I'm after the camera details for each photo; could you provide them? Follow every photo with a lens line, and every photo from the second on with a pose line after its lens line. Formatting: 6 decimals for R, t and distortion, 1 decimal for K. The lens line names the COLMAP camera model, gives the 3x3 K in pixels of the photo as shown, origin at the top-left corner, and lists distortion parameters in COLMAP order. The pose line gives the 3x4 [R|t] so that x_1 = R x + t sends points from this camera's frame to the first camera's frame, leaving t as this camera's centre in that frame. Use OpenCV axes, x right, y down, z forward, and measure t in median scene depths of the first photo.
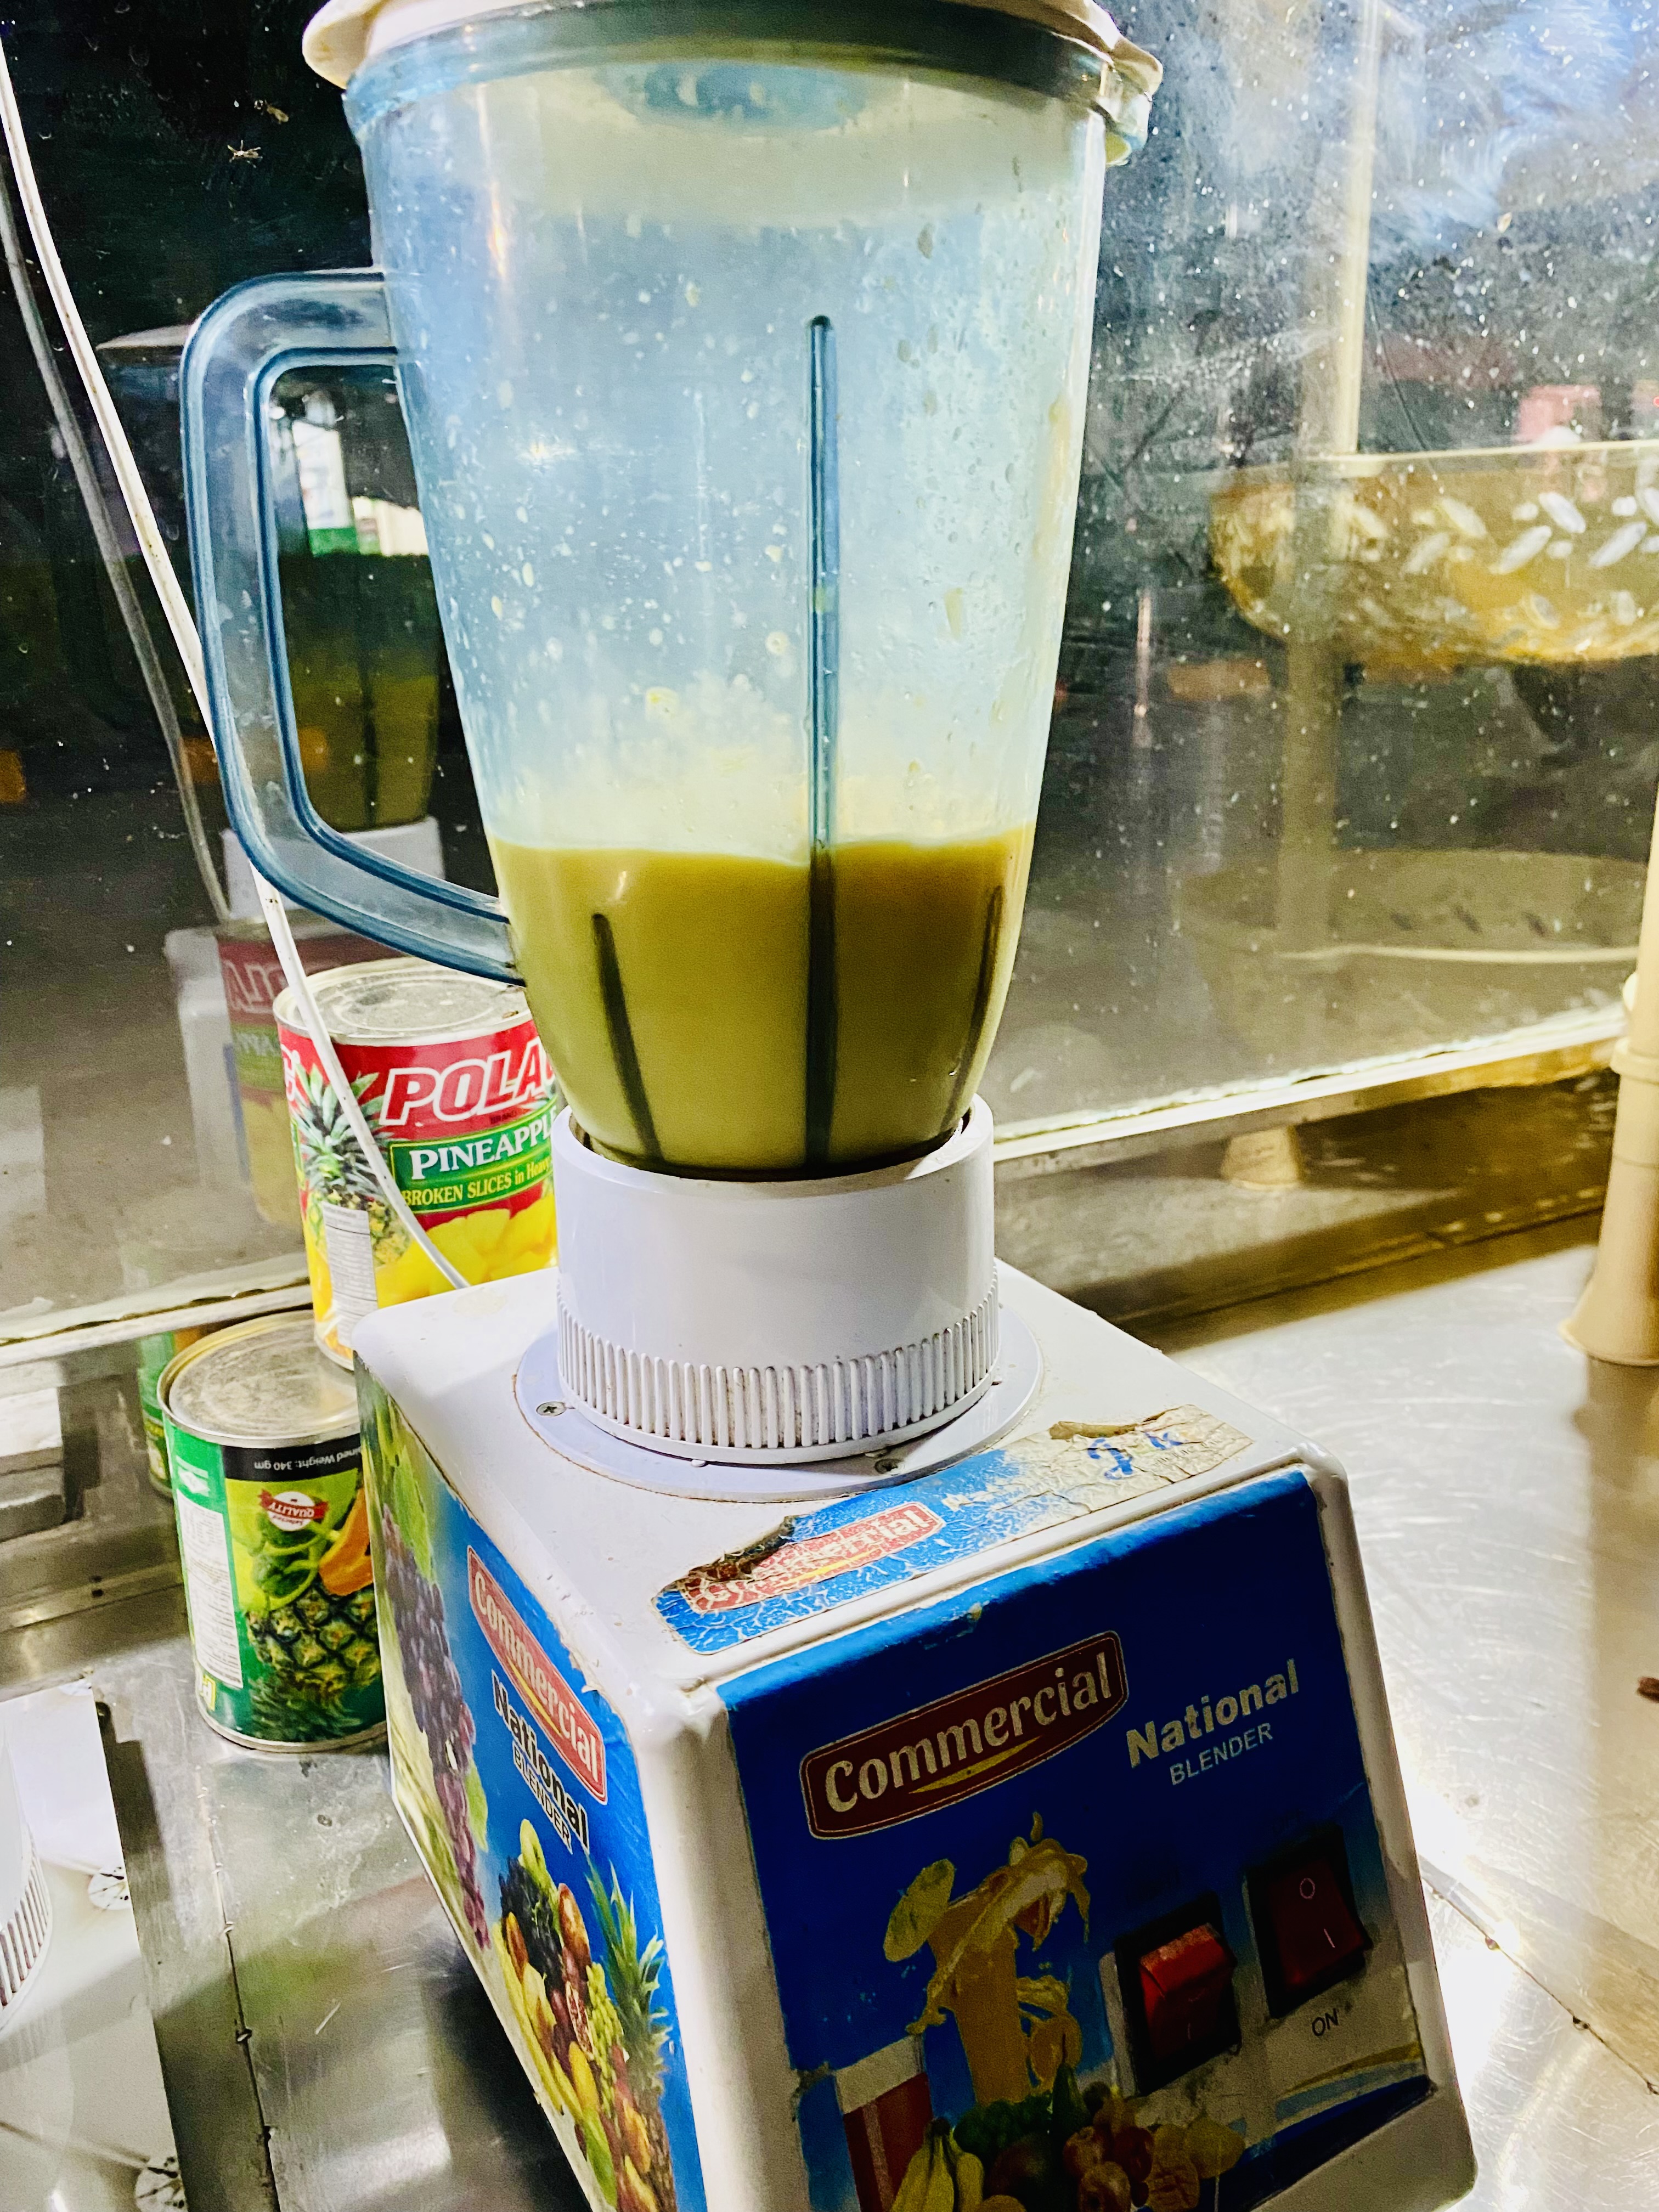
lens RADIAL K [[1687.0, 0, 872.1], [0, 1687.0, 1101.4], [0, 0, 1]] dist [0.062748, -0.093602]
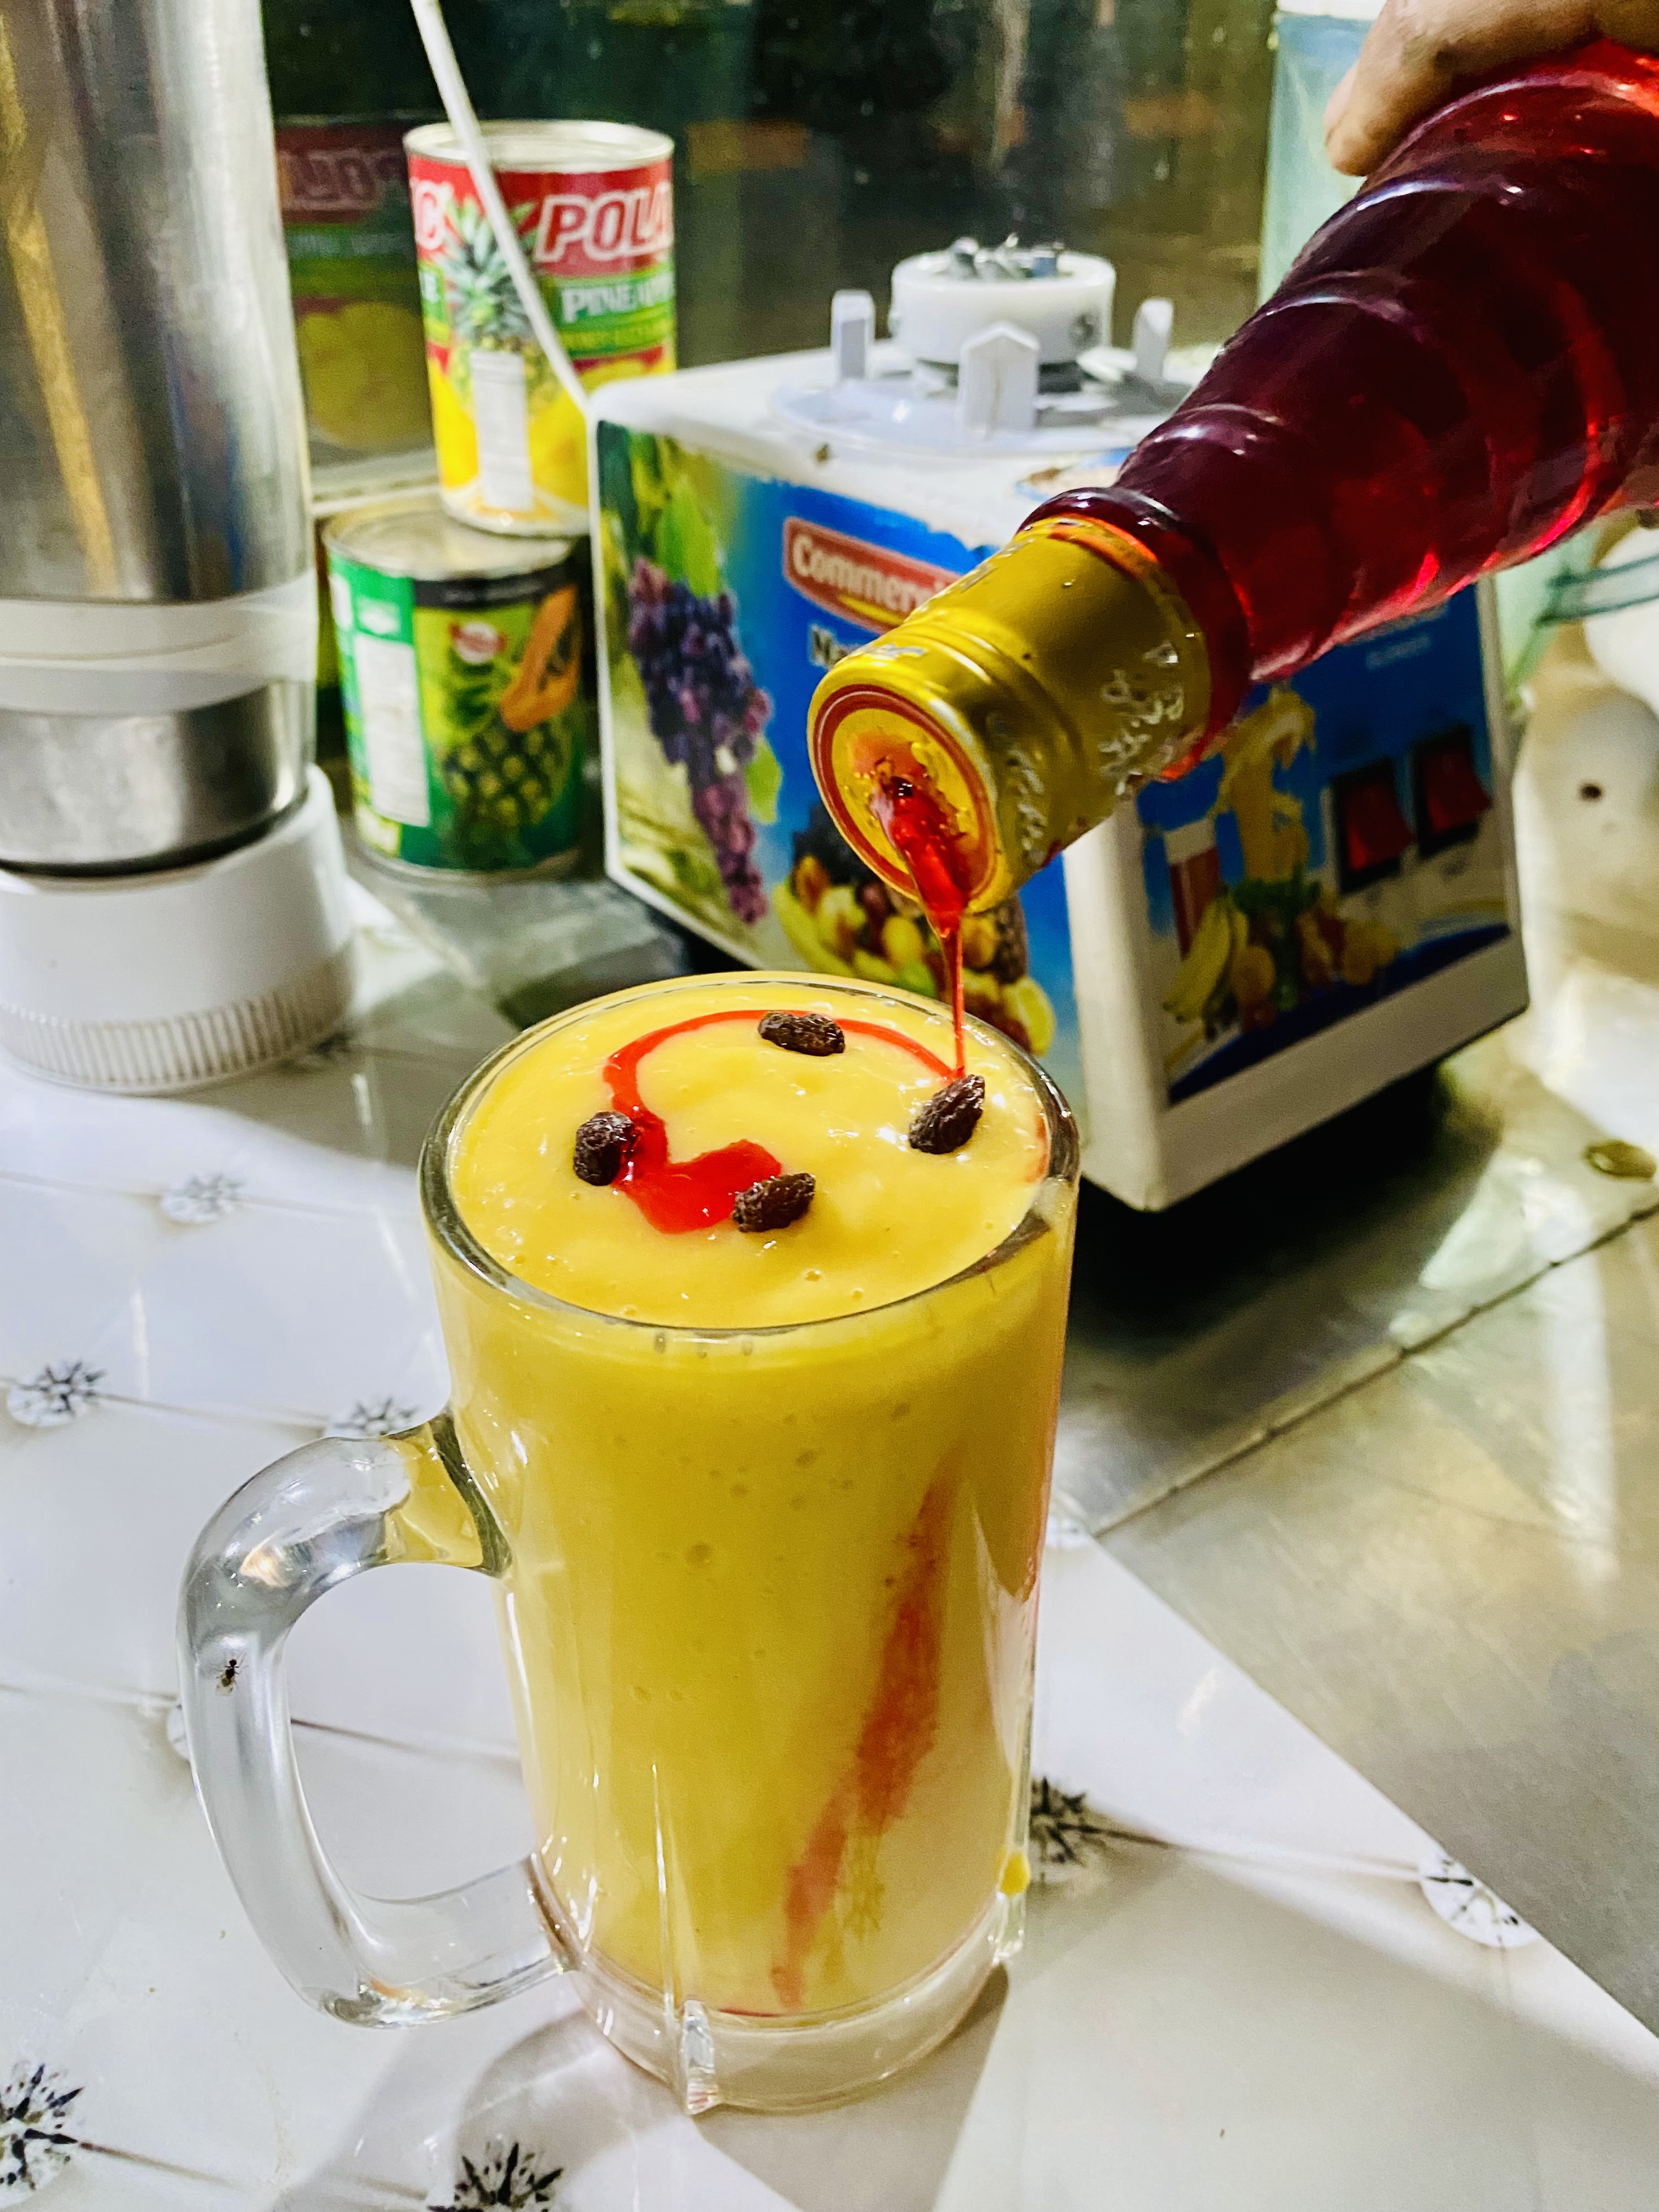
lens RADIAL K [[1694.4, 0, 862.0], [0, 1694.4, 1083.3], [0, 0, 1]] dist [0.002684, -0.000516]
pose [[0.988268, -0.059449, 0.140687, -0.267861], [0.021916, 0.966802, 0.254585, 0.244513], [-0.151152, -0.248514, 0.956762, -0.168103]]
